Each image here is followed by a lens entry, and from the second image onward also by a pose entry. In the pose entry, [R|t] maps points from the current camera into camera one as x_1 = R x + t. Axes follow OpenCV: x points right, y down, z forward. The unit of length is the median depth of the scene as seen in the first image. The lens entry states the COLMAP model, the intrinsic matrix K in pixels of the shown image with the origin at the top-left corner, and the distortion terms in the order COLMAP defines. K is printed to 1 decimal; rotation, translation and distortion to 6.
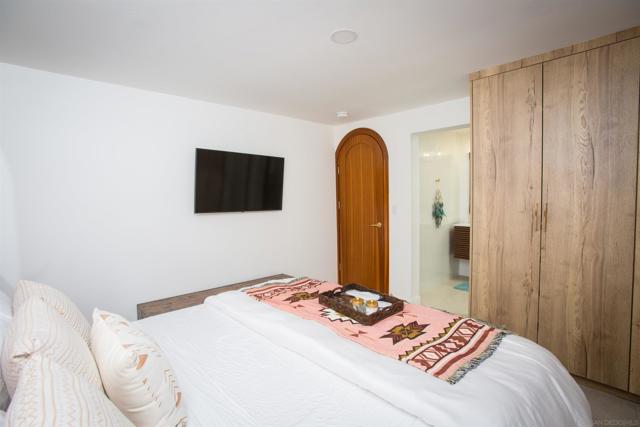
lens RADIAL K [[307.9, 0, 320.0], [0, 307.9, 213.5], [0, 0, 1]] dist [-0.068955, 0.029200]
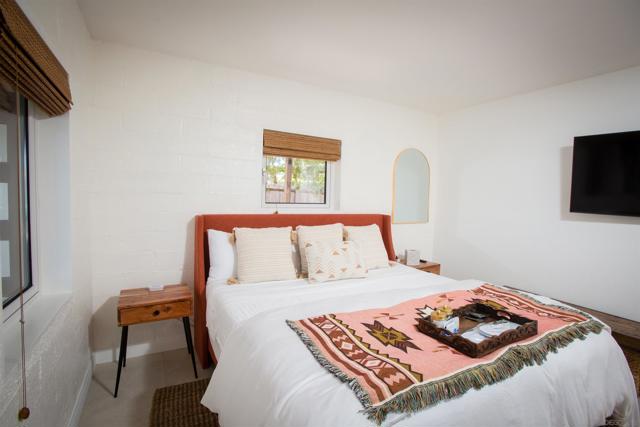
lens RADIAL K [[302.4, 0, 320.0], [0, 302.4, 213.5], [0, 0, 1]] dist [-0.072875, 0.031395]
pose [[-0.241998, 0.061455, -0.968329, 0.852592], [-0.078017, 0.993528, 0.082551, -0.017205], [0.967135, 0.095524, -0.235637, 0.718278]]
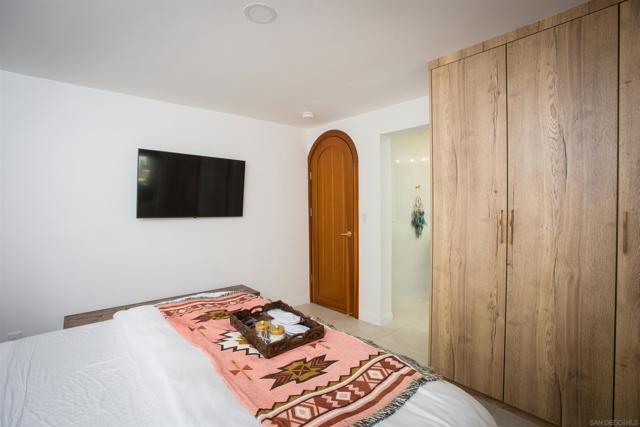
lens RADIAL K [[302.4, 0, 320.0], [0, 302.4, 213.5], [0, 0, 1]] dist [-0.072875, 0.031395]
pose [[0.999339, 0.011790, -0.034402, 0.259253], [-0.012810, 0.999480, -0.029575, 0.006949], [0.034035, 0.029996, 0.998970, 0.168030]]
